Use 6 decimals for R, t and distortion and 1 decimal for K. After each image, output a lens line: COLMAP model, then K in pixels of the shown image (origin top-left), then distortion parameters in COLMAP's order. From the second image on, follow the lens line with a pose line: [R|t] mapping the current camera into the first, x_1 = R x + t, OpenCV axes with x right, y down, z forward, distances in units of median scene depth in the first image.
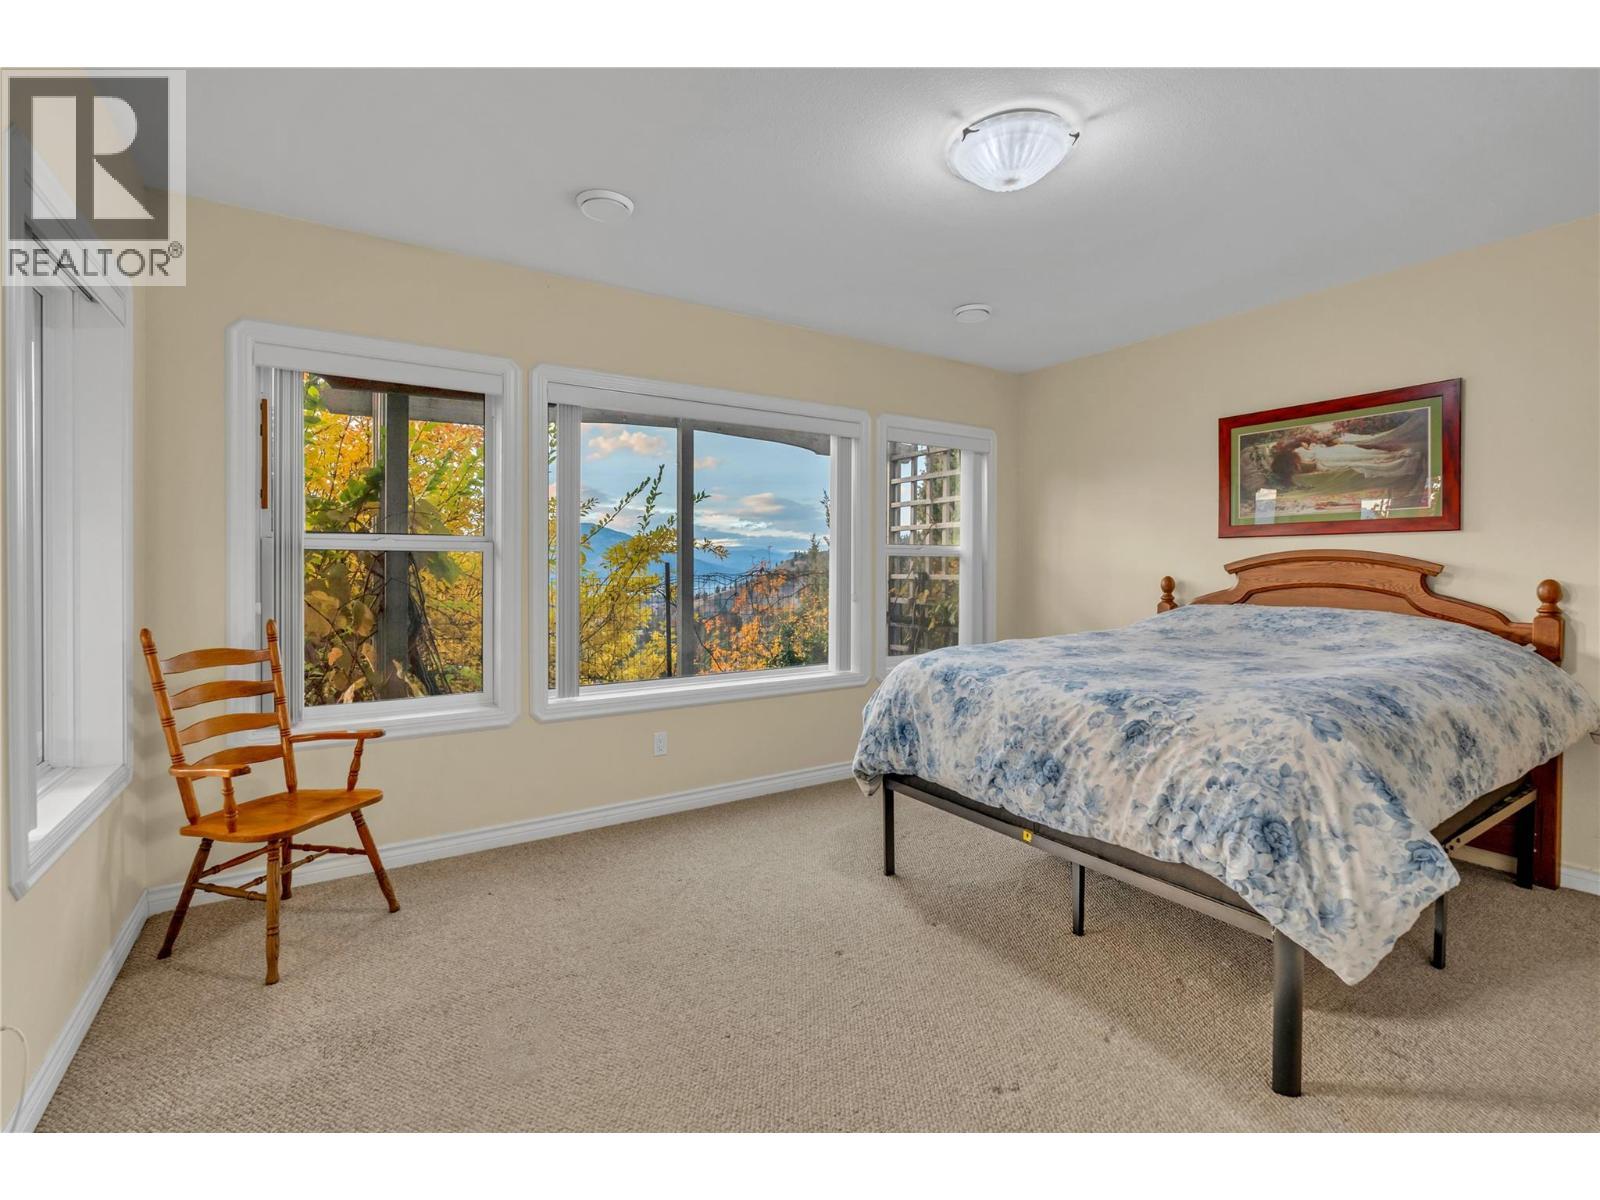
lens RADIAL K [[729.3, 0, 805.8], [0, 729.3, 570.8], [0, 0, 1]] dist [0.011020, 0.000291]
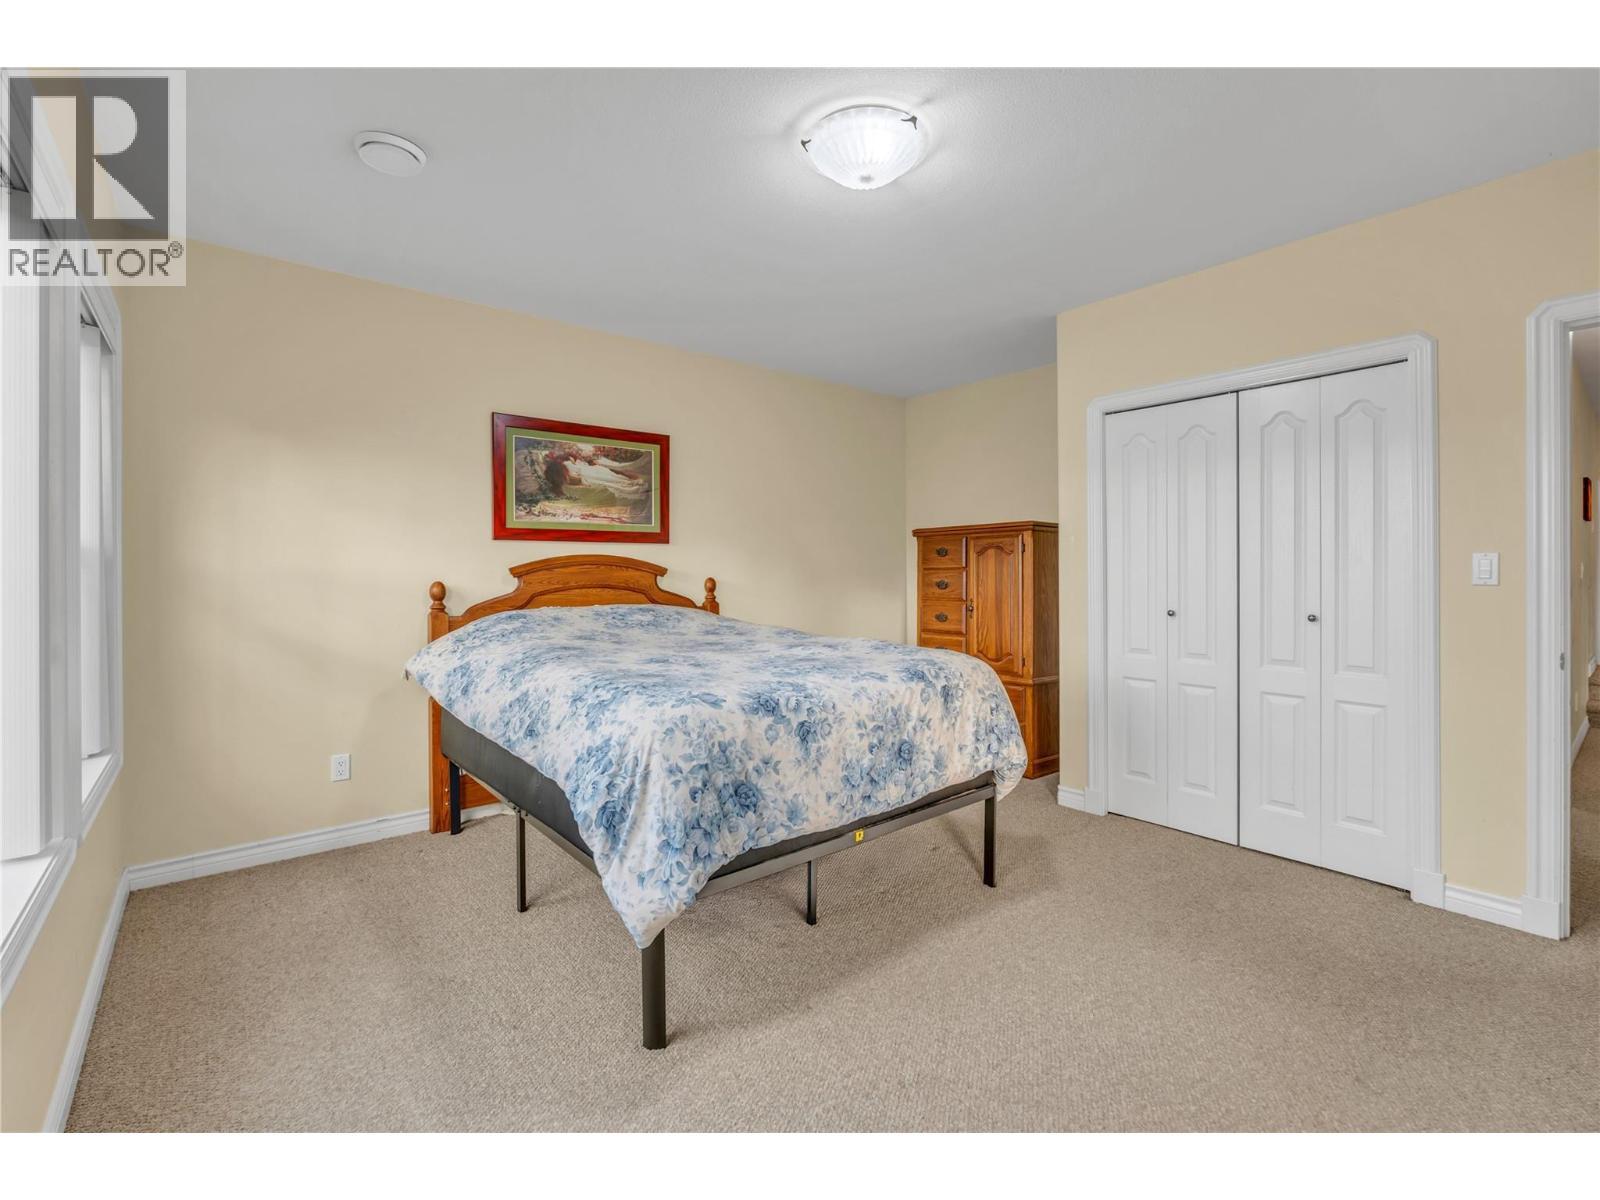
lens RADIAL K [[729.3, 0, 805.8], [0, 729.3, 570.8], [0, 0, 1]] dist [0.011020, 0.000291]
pose [[-0.124210, -0.001818, 0.992254, -0.491368], [0.010544, 0.999939, 0.003152, -0.004484], [-0.992200, 0.010854, -0.124183, 0.856503]]
